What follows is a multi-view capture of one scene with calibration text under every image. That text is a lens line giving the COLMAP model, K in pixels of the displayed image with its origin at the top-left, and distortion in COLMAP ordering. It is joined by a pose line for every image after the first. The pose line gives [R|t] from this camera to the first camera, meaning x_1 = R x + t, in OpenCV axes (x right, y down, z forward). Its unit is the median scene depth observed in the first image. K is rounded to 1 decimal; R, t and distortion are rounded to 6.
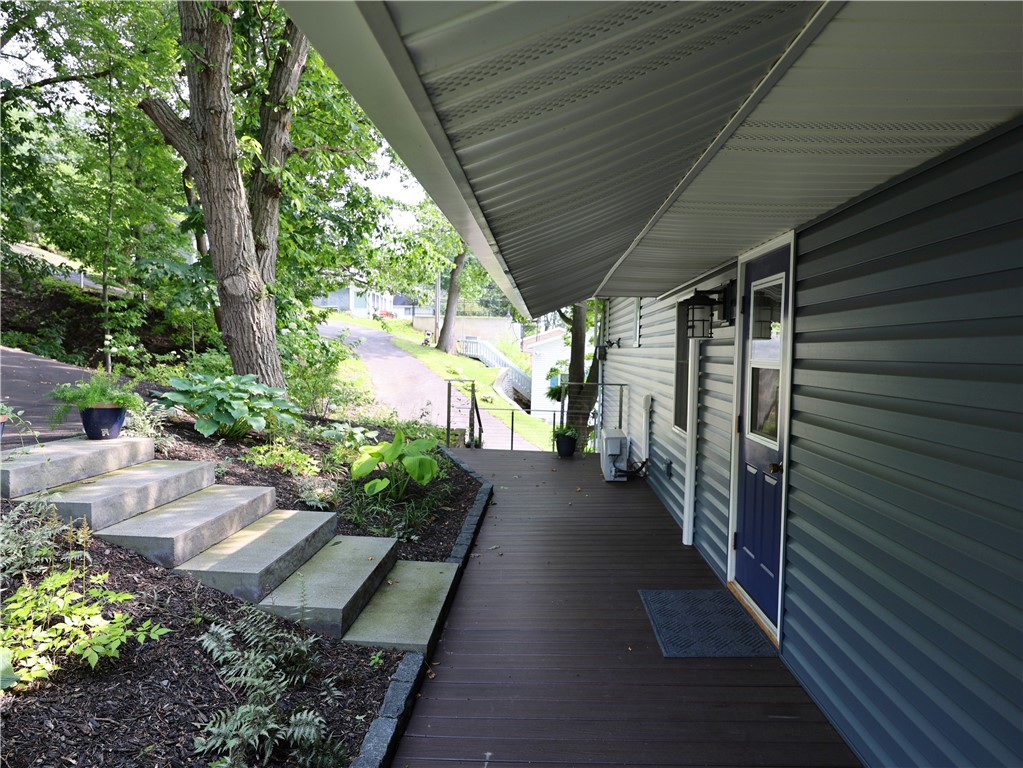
lens RADIAL K [[640.4, 0, 511.5], [0, 640.4, 384.0], [0, 0, 1]] dist [0.000246, 0.000321]
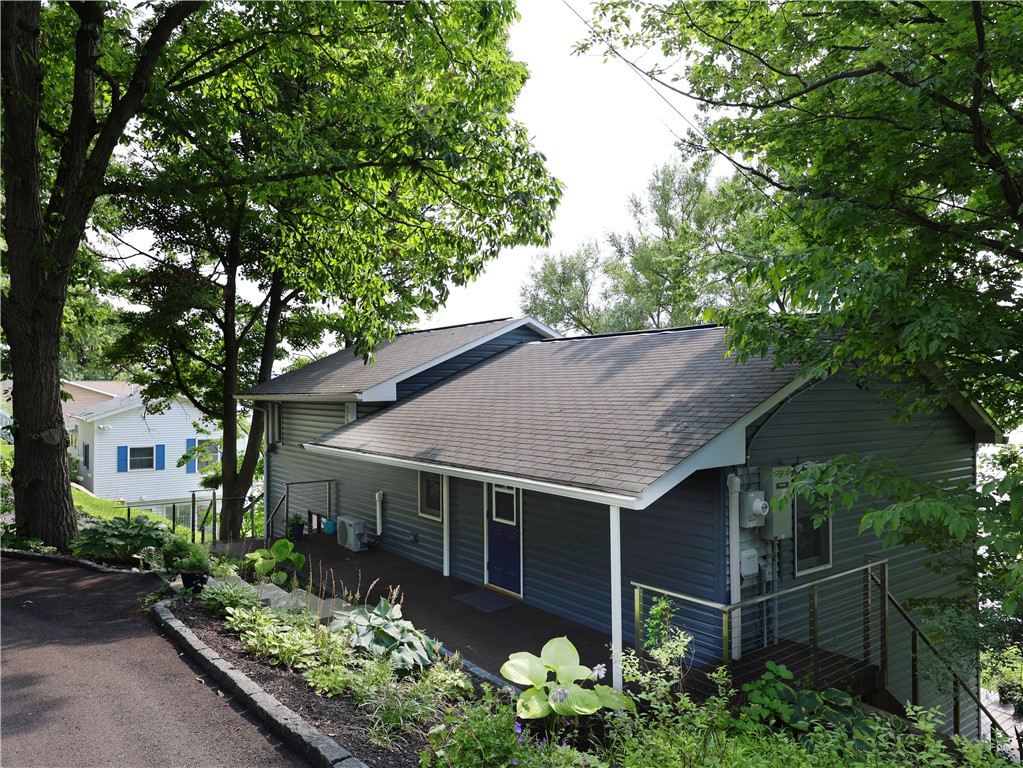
lens RADIAL K [[713.9, 0, 511.5], [0, 713.9, 384.0], [0, 0, 1]] dist [-0.001308, -0.000598]
pose [[0.763561, -0.013423, 0.645597, -0.664655], [0.053837, 0.997626, -0.042933, -0.156643], [-0.643488, 0.067539, 0.762471, -0.568601]]
